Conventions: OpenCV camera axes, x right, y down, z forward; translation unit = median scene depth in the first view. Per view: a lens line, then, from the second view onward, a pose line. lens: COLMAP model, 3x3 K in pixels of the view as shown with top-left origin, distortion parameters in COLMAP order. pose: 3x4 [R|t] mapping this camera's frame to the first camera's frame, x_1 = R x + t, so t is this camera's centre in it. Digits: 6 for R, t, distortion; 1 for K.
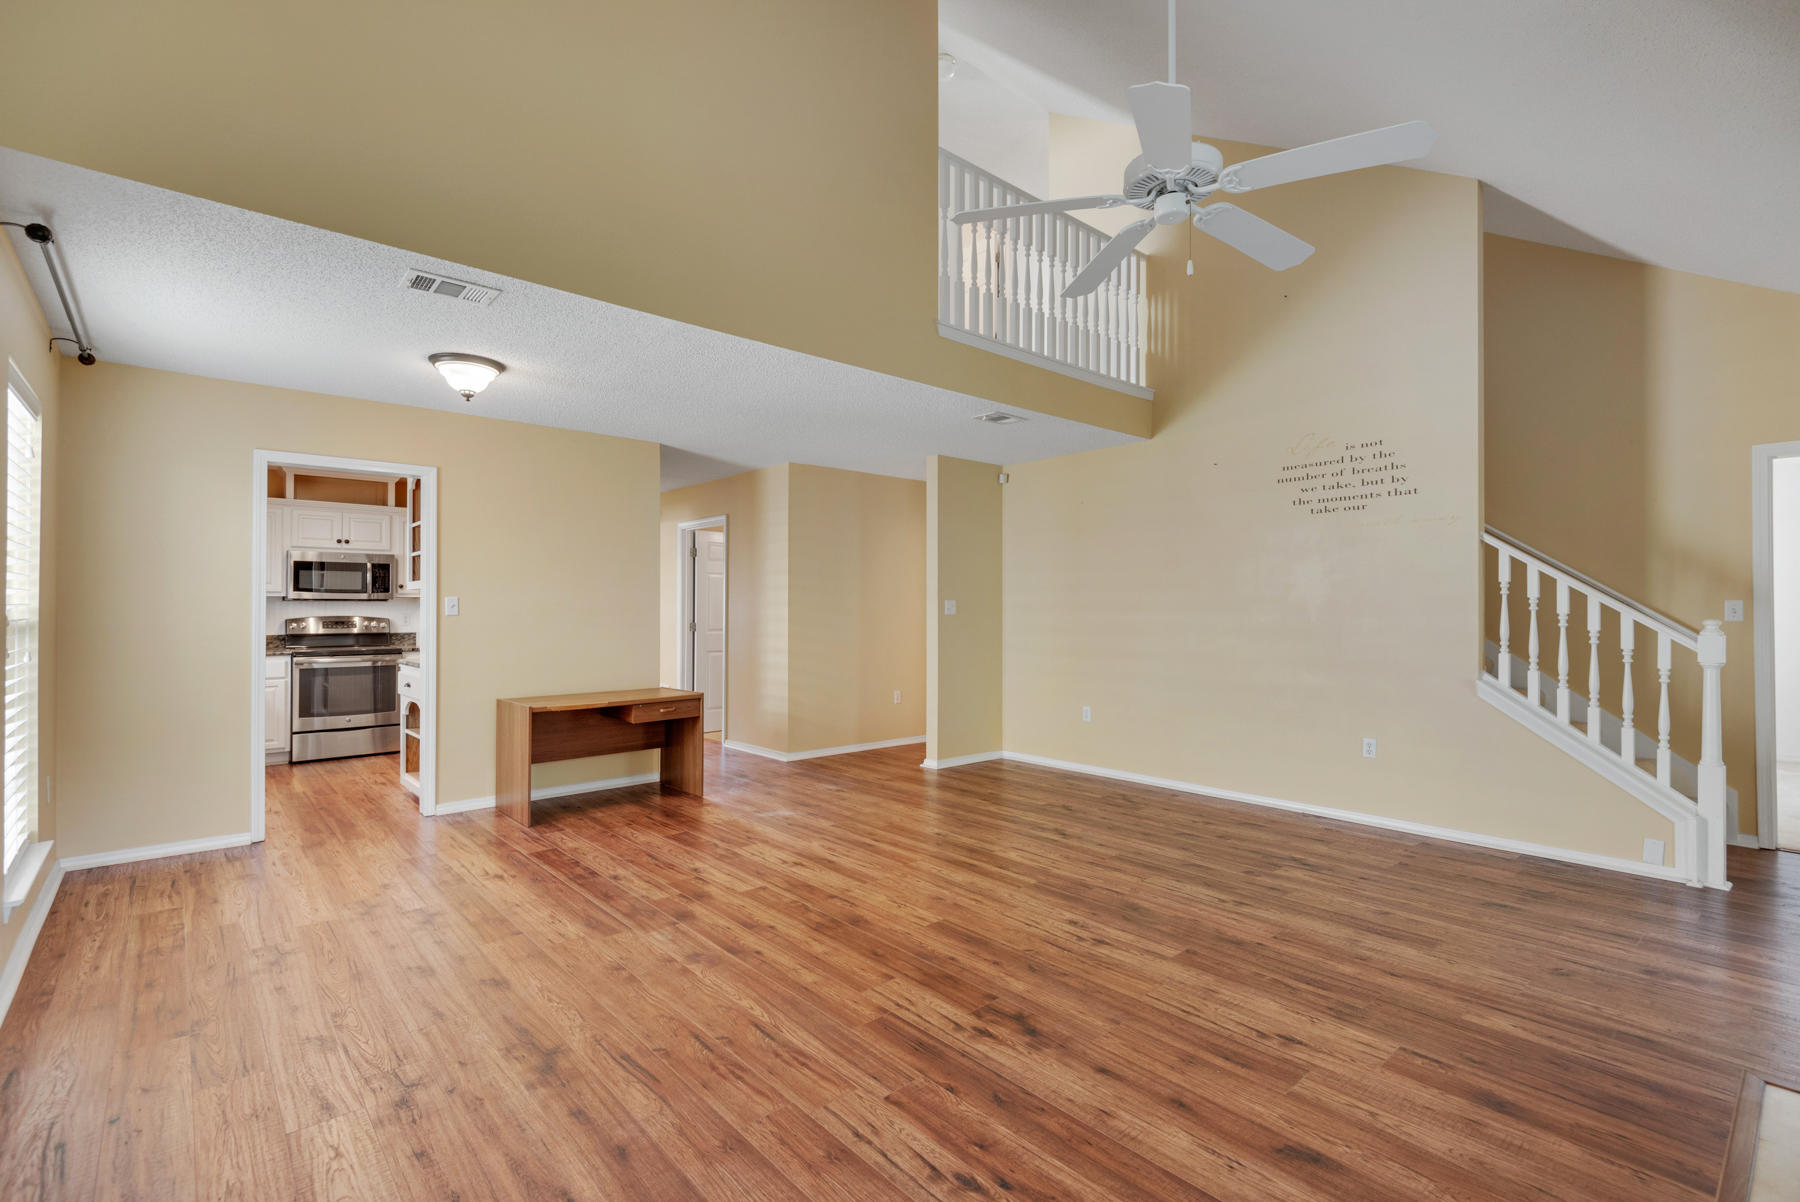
lens RADIAL K [[823.0, 0, 905.6], [0, 823.0, 601.3], [0, 0, 1]] dist [0.031053, -0.013245]
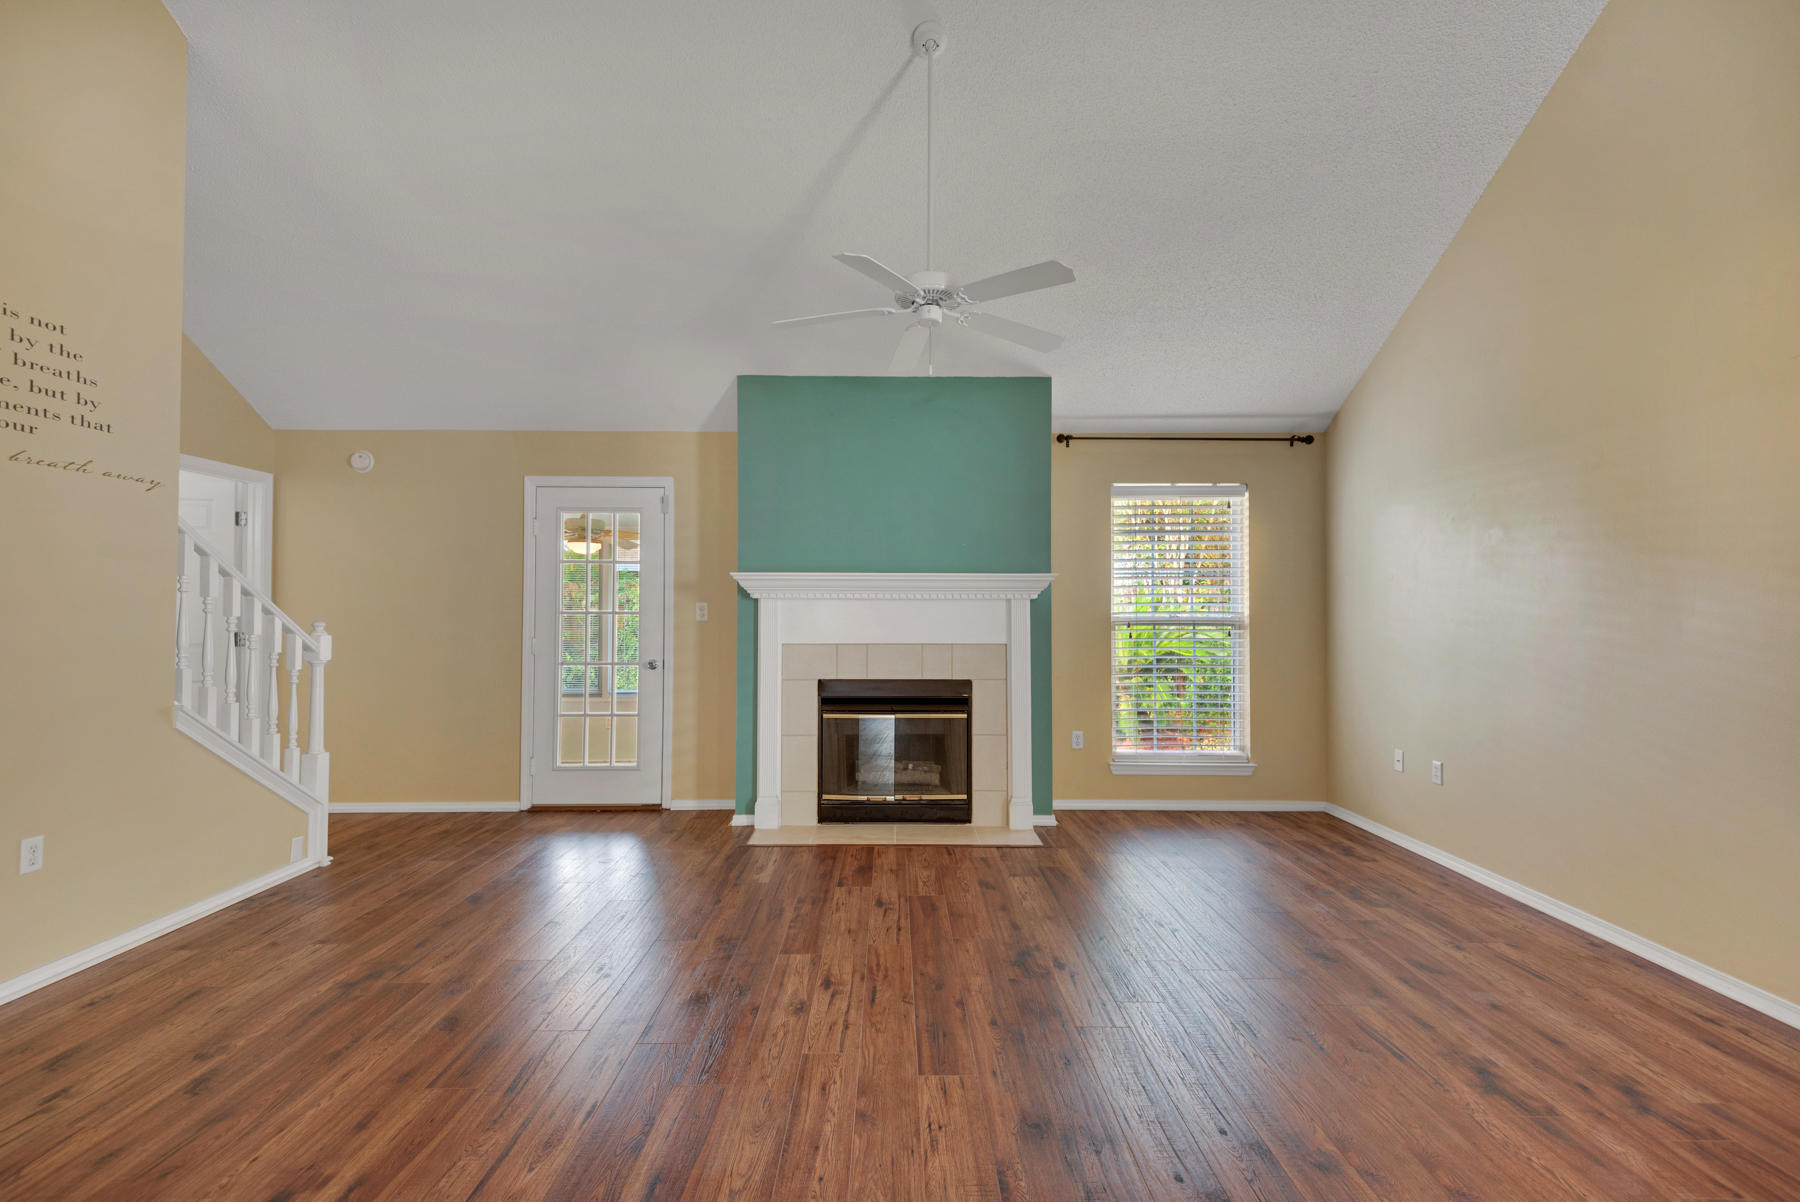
lens RADIAL K [[823.0, 0, 890.9], [0, 823.0, 599.8], [0, 0, 1]] dist [0.031053, -0.013245]
pose [[-0.749253, 0.007157, 0.662245, -0.328473], [-0.010077, 0.999703, -0.022204, 0.010918], [-0.662207, -0.023310, -0.748958, 1.301301]]
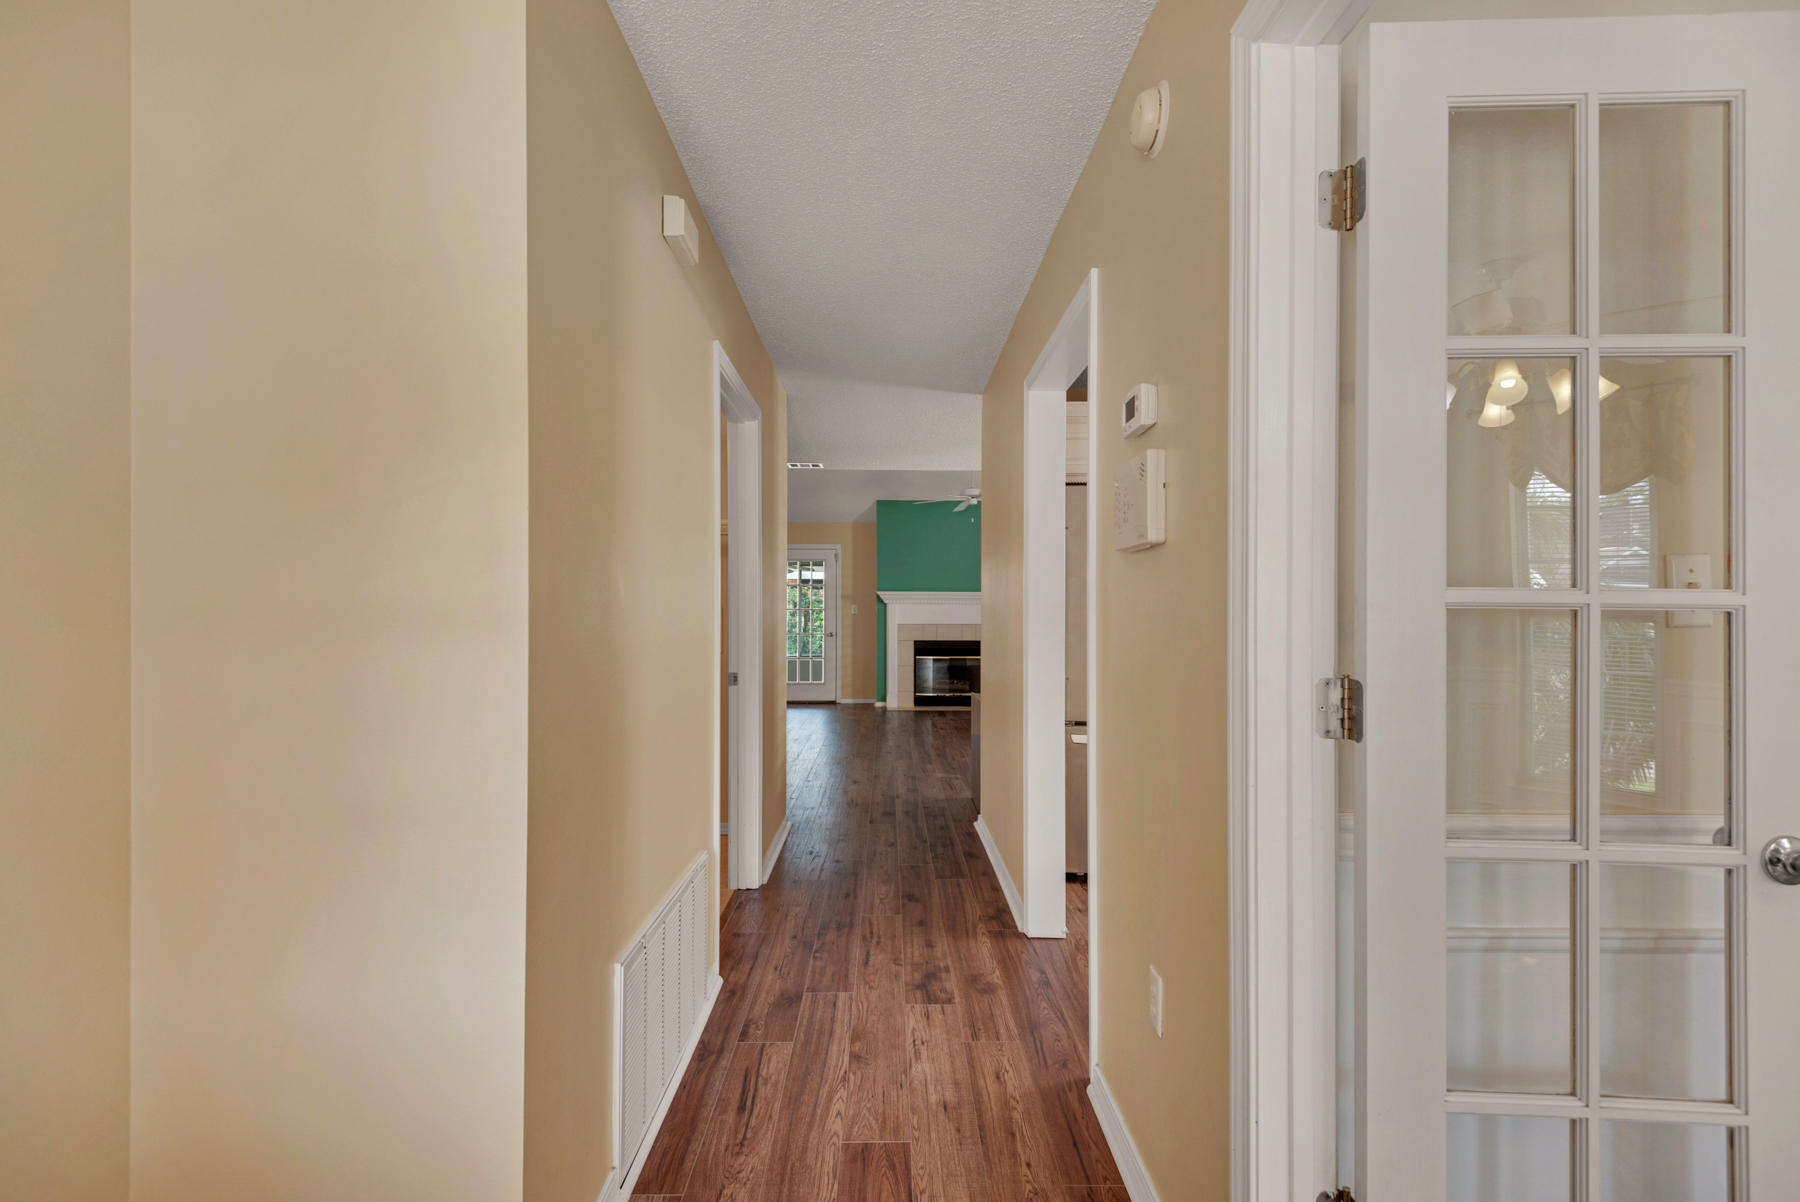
lens RADIAL K [[823.0, 0, 902.9], [0, 823.0, 604.0], [0, 0, 1]] dist [0.031053, -0.013245]
pose [[-0.784309, 0.000257, 0.620370, -1.070920], [-0.013175, 0.999767, -0.017071, 0.032237], [-0.620230, -0.021563, -0.784123, 2.589359]]
